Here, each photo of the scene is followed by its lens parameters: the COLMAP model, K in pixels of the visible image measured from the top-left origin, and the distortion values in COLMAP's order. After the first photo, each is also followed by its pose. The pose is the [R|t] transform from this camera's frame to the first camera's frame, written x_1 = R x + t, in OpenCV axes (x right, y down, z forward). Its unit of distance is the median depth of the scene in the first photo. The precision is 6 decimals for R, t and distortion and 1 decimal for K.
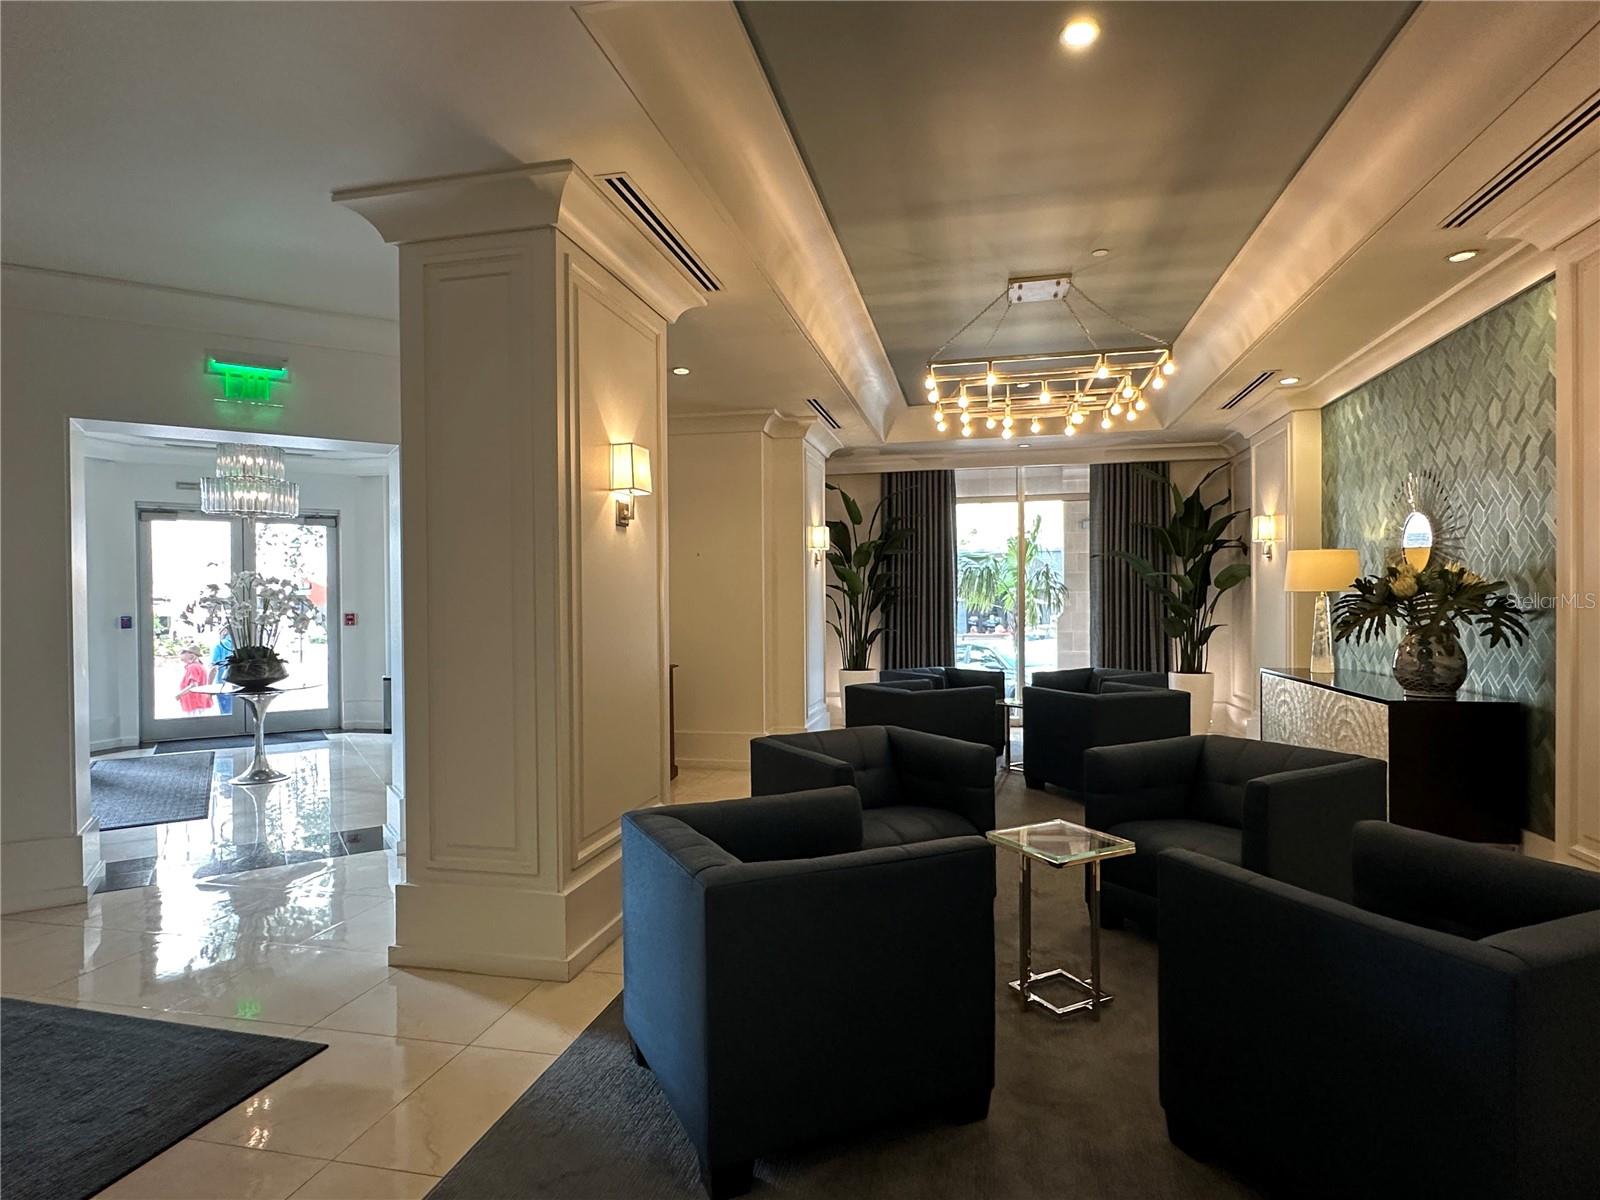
lens RADIAL K [[876.1, 0, 799.6], [0, 876.1, 605.9], [0, 0, 1]] dist [0.000601, 0.000251]
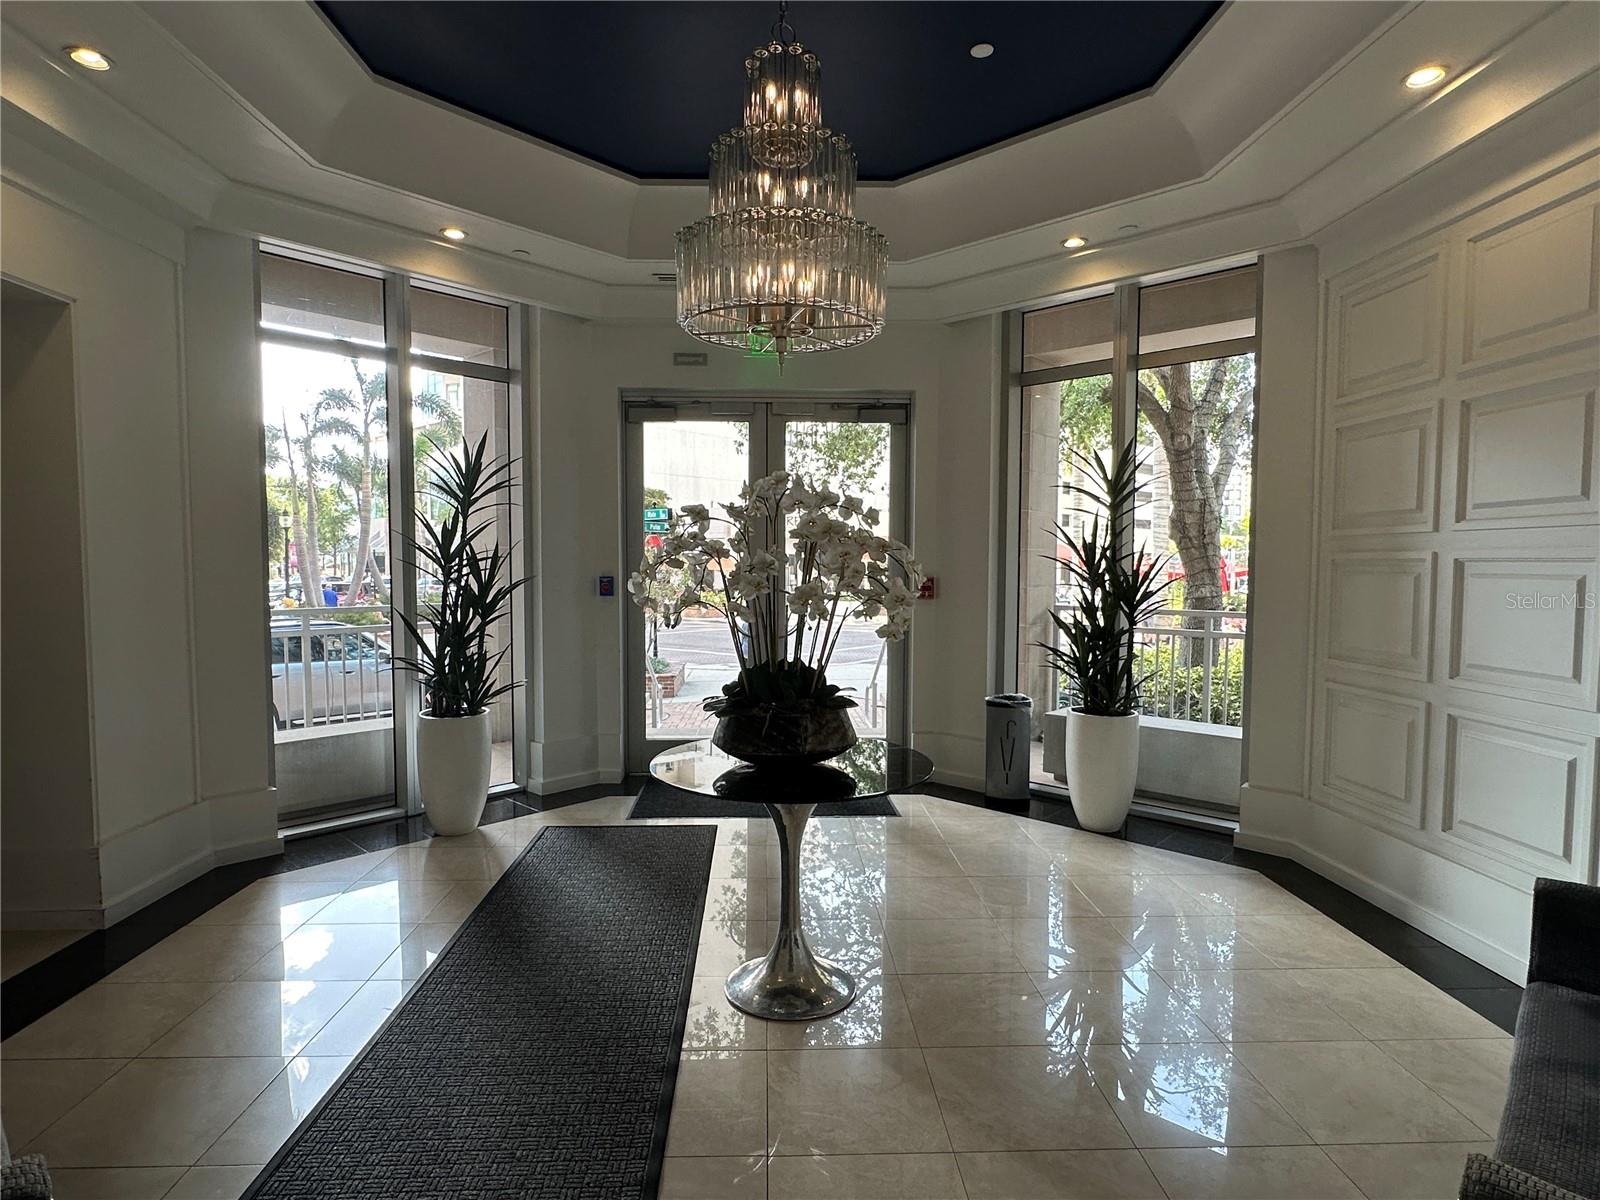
lens RADIAL K [[876.1, 0, 799.6], [0, 876.1, 605.9], [0, 0, 1]] dist [0.000601, 0.000251]
pose [[0.861371, 0.037163, -0.506615, -0.399592], [-0.014142, 0.998688, 0.049214, 0.000488], [0.507779, -0.035227, 0.860767, 0.637137]]
